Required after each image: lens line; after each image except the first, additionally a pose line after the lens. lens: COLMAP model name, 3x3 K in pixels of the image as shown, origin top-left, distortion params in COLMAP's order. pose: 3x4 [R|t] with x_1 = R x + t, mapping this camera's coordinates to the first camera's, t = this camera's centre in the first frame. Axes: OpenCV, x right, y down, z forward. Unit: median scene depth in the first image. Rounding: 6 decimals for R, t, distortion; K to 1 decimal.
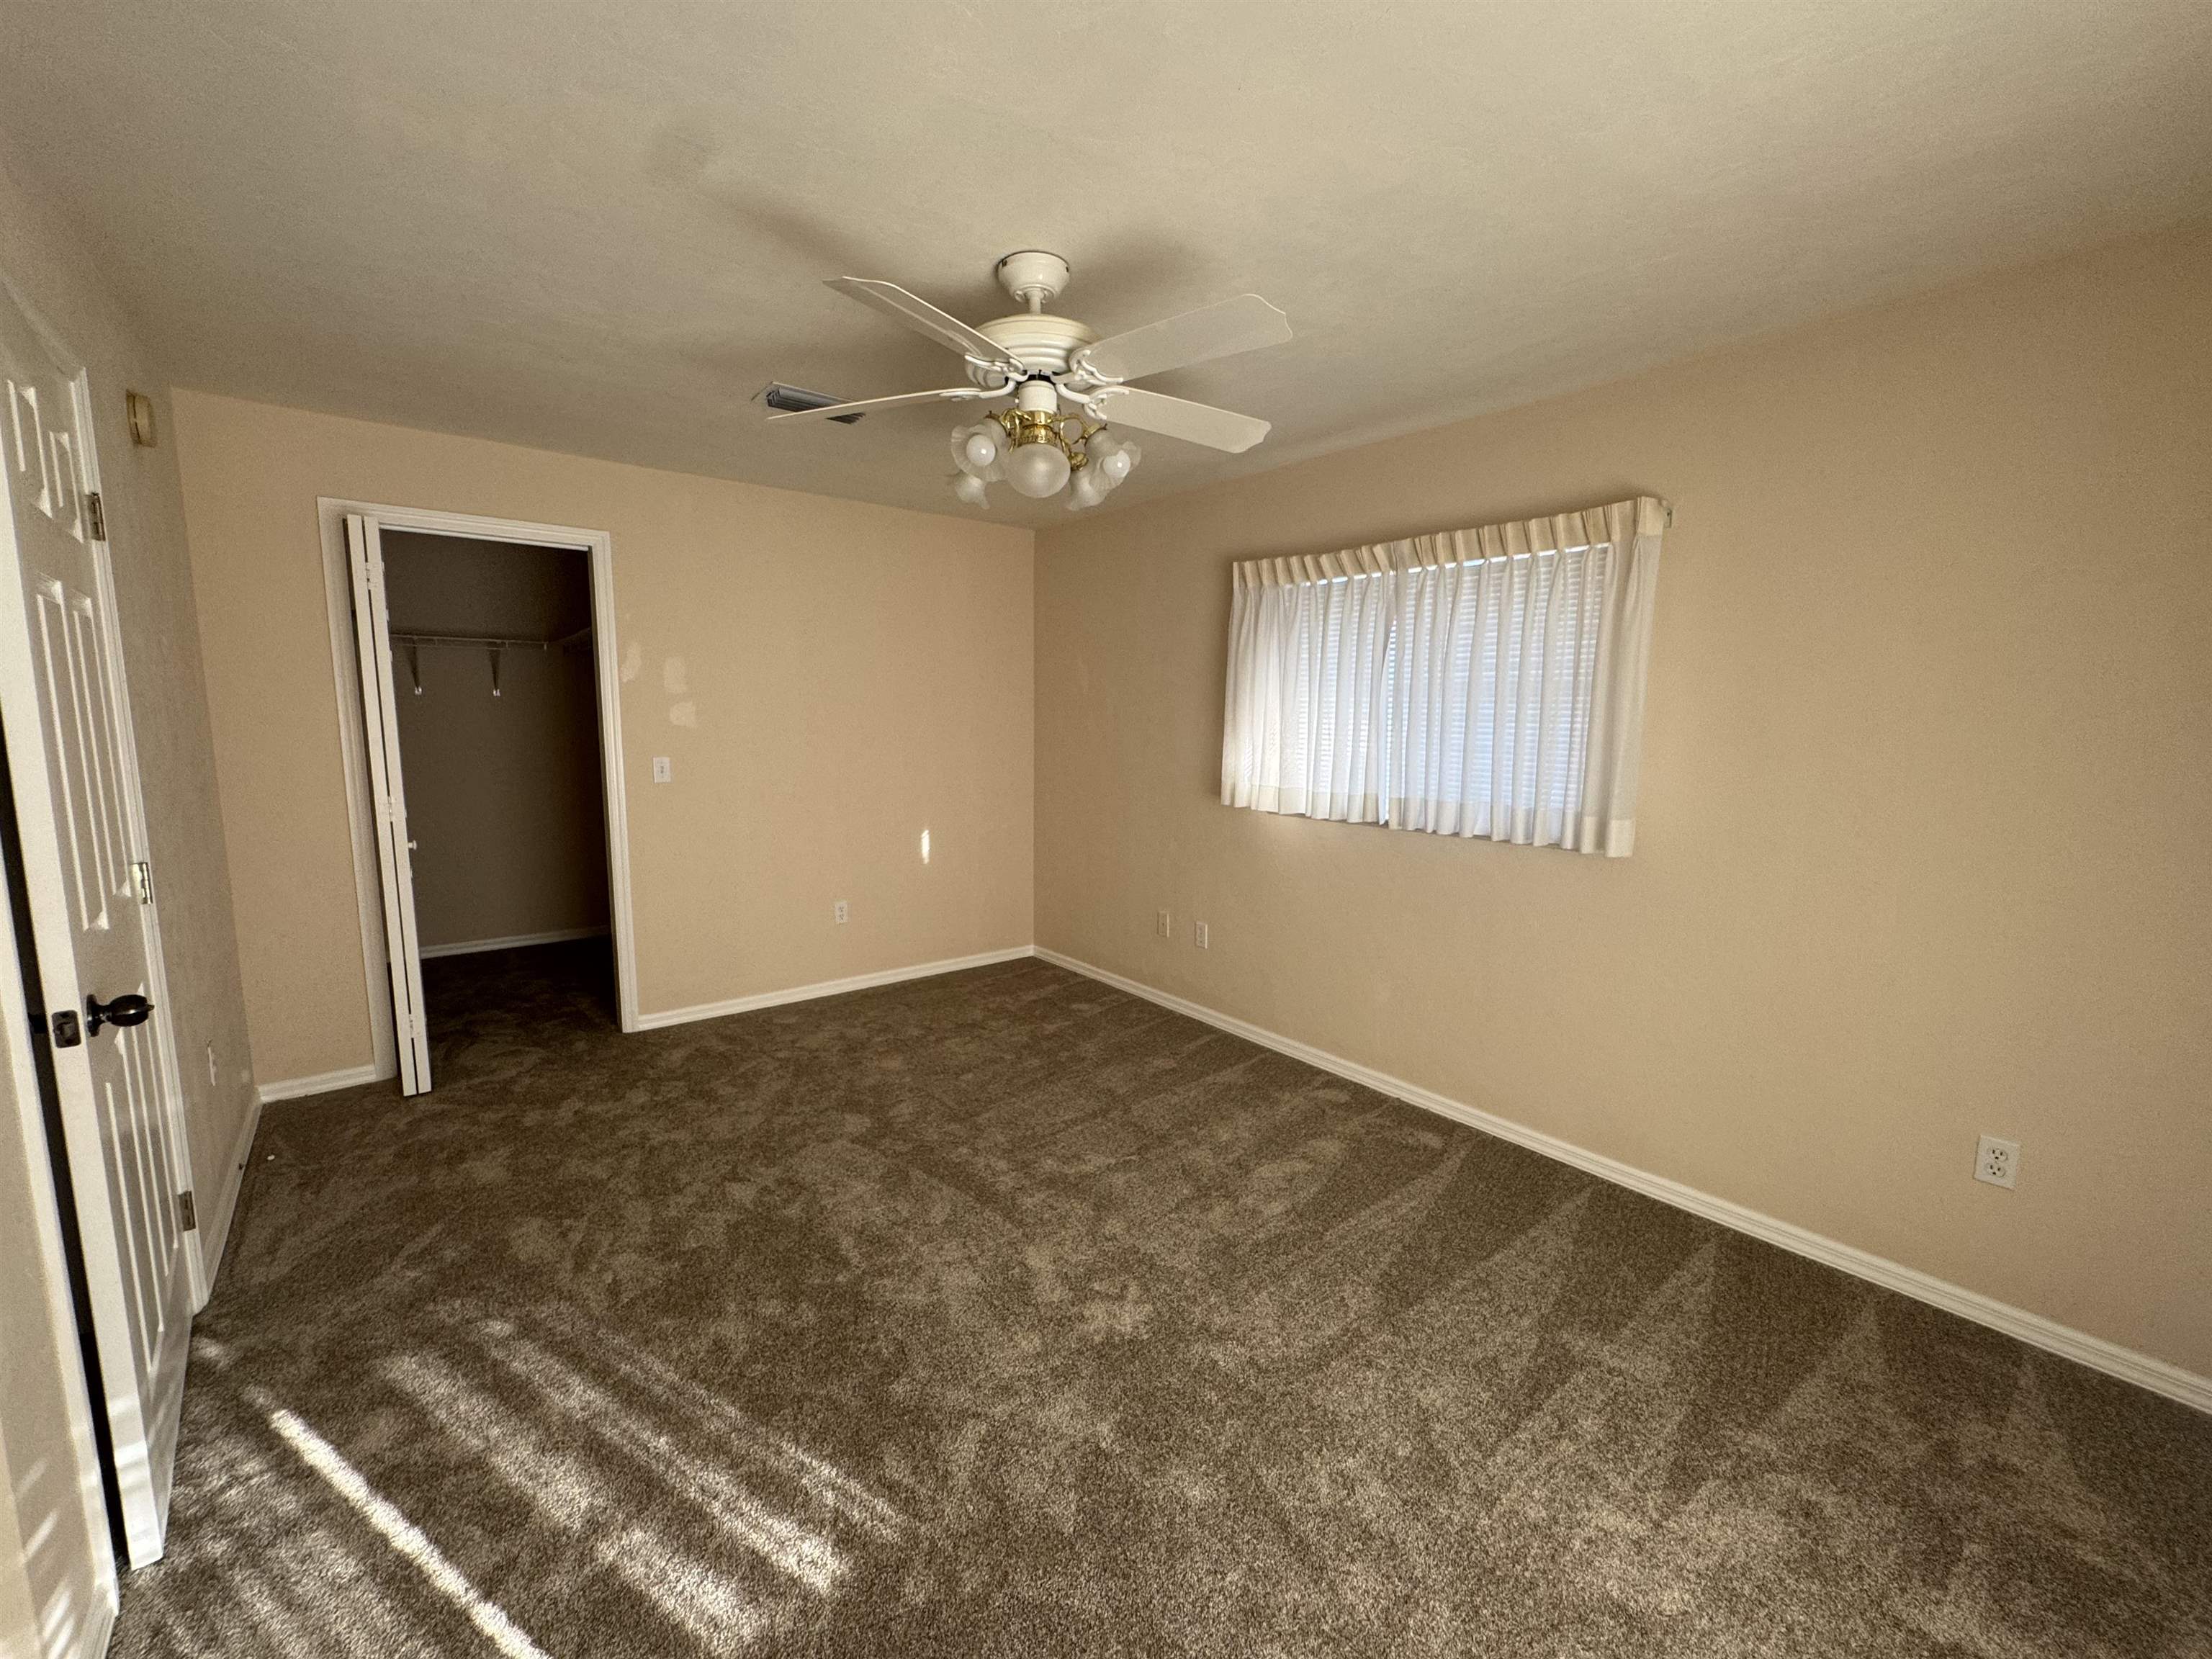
lens RADIAL K [[886.5, 0, 1108.2], [0, 886.5, 834.0], [0, 0, 1]] dist [-0.002447, 0.000157]
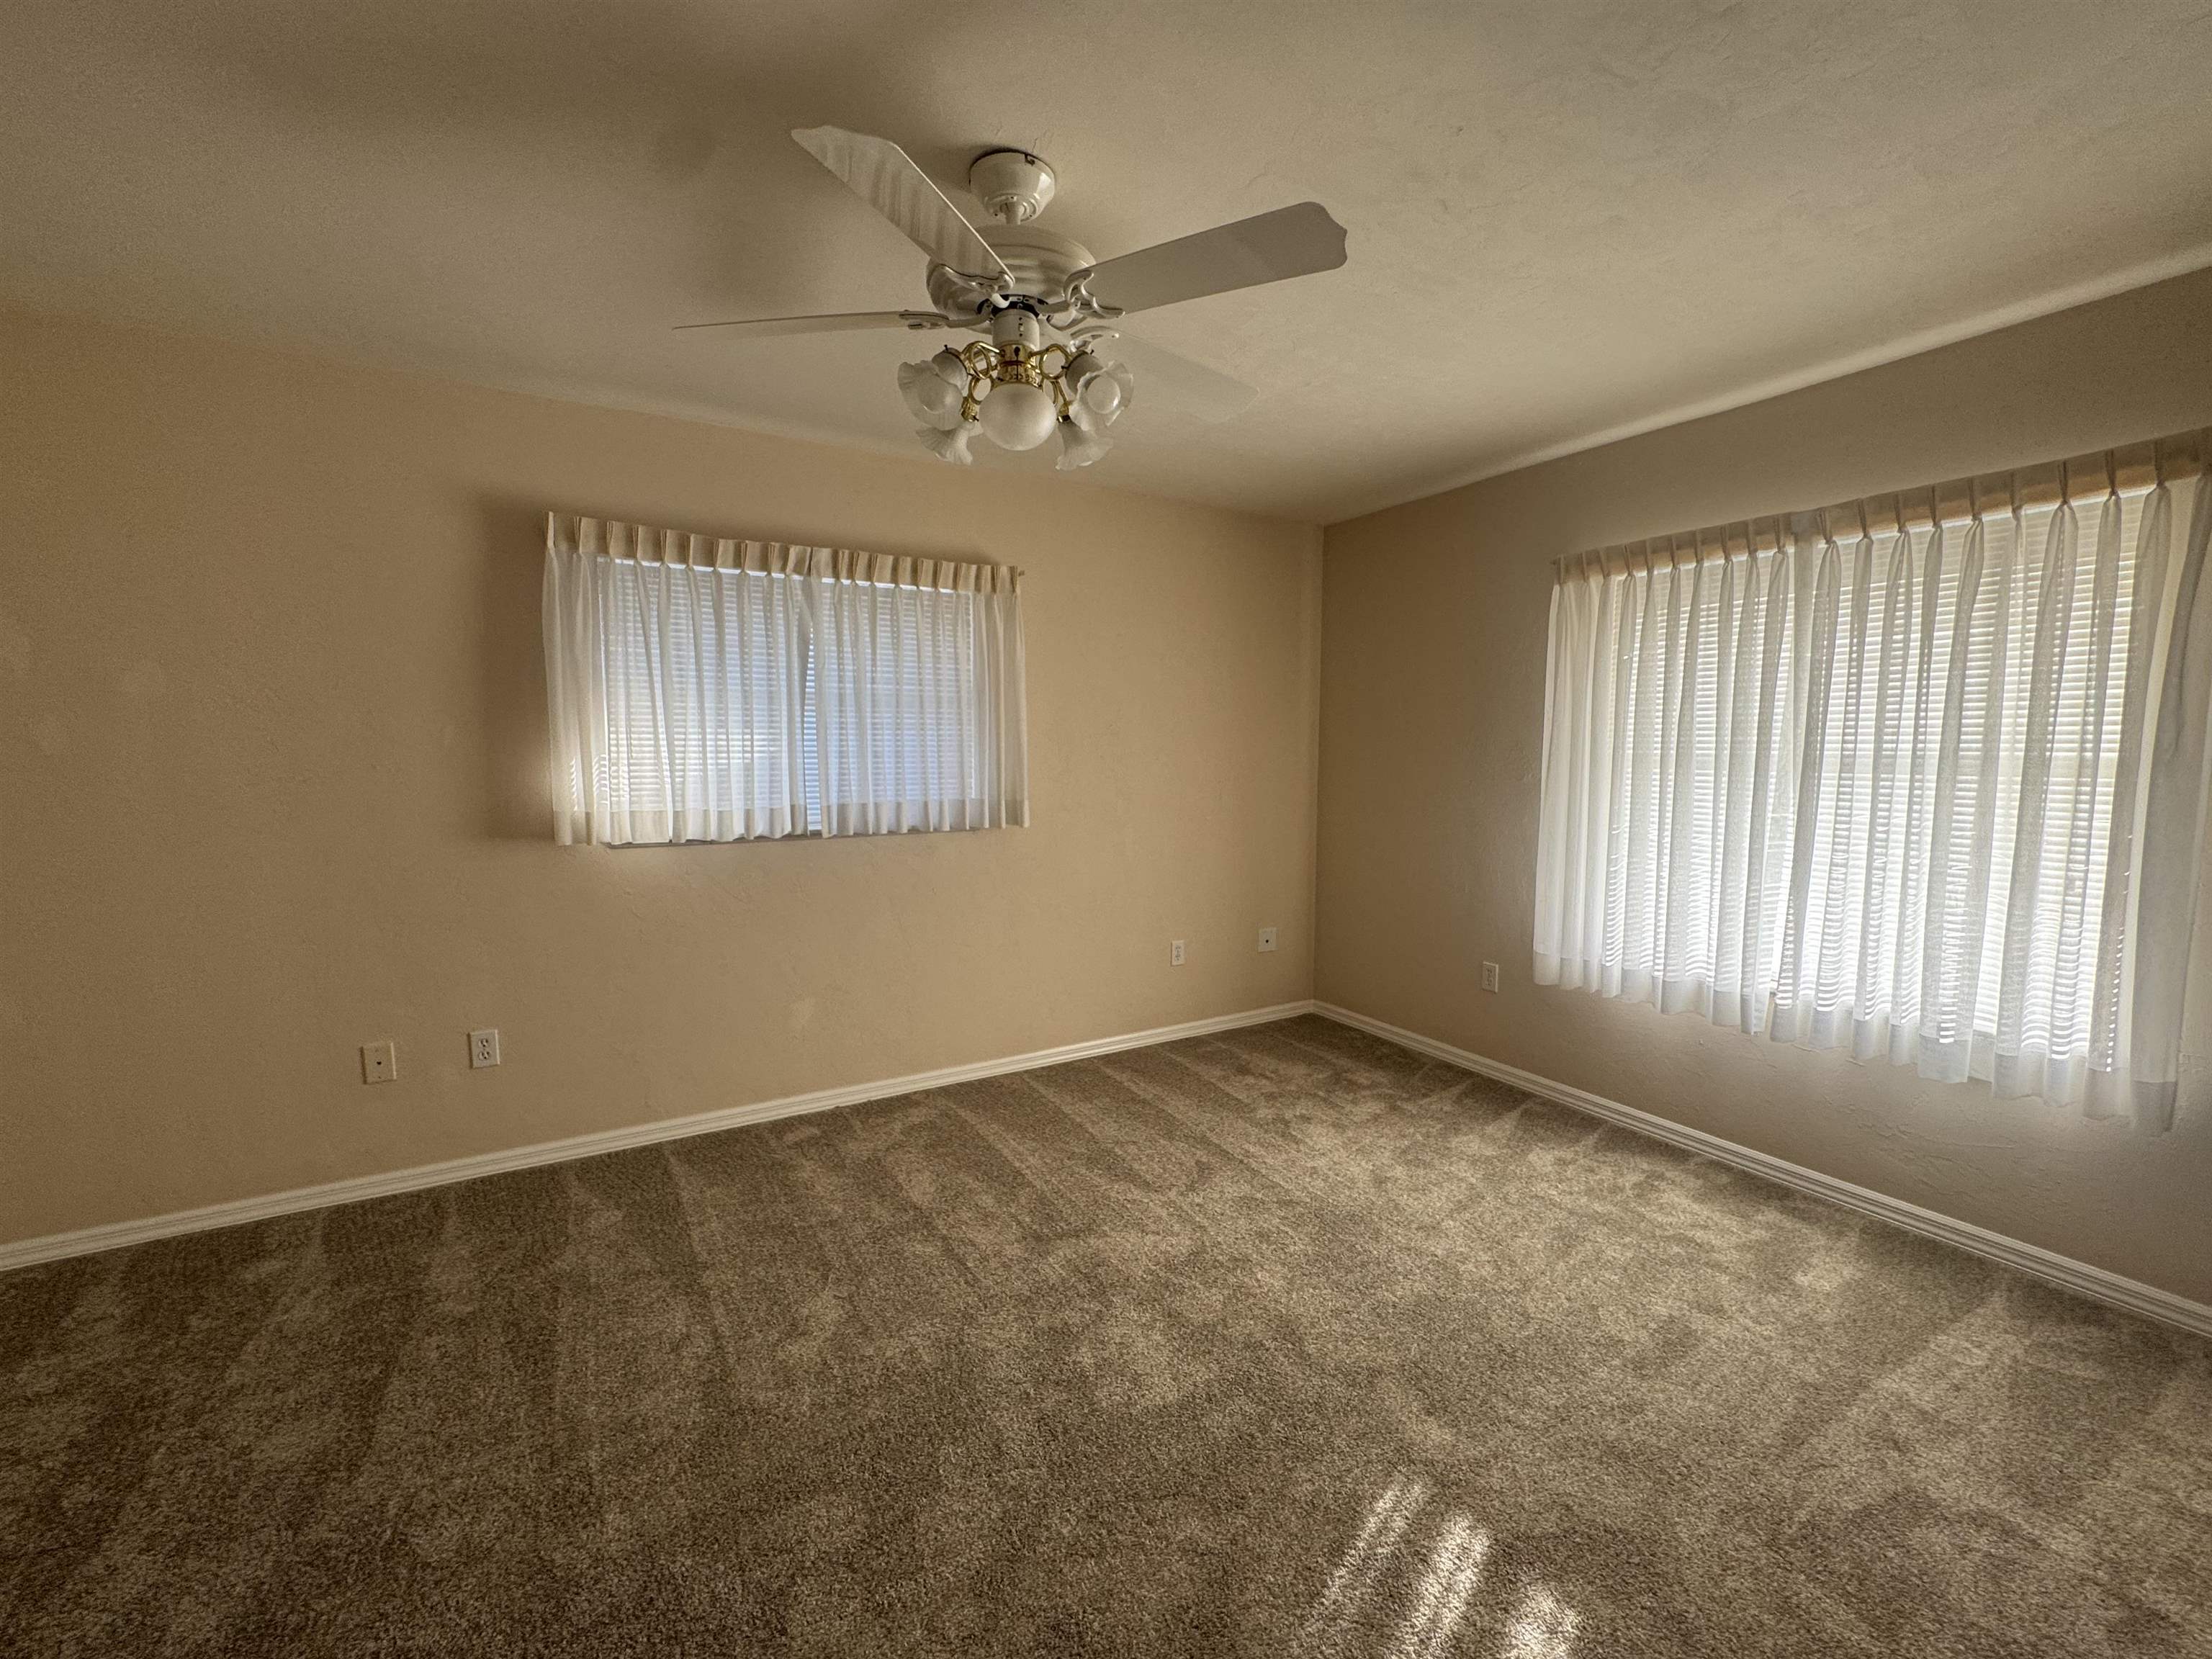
lens RADIAL K [[886.5, 0, 1107.0], [0, 886.5, 825.0], [0, 0, 1]] dist [-0.002447, 0.000157]
pose [[0.144210, -0.093678, 0.985103, -0.658021], [0.133666, 0.988229, 0.074408, -0.054974], [-0.980478, 0.120944, 0.155034, 0.580468]]
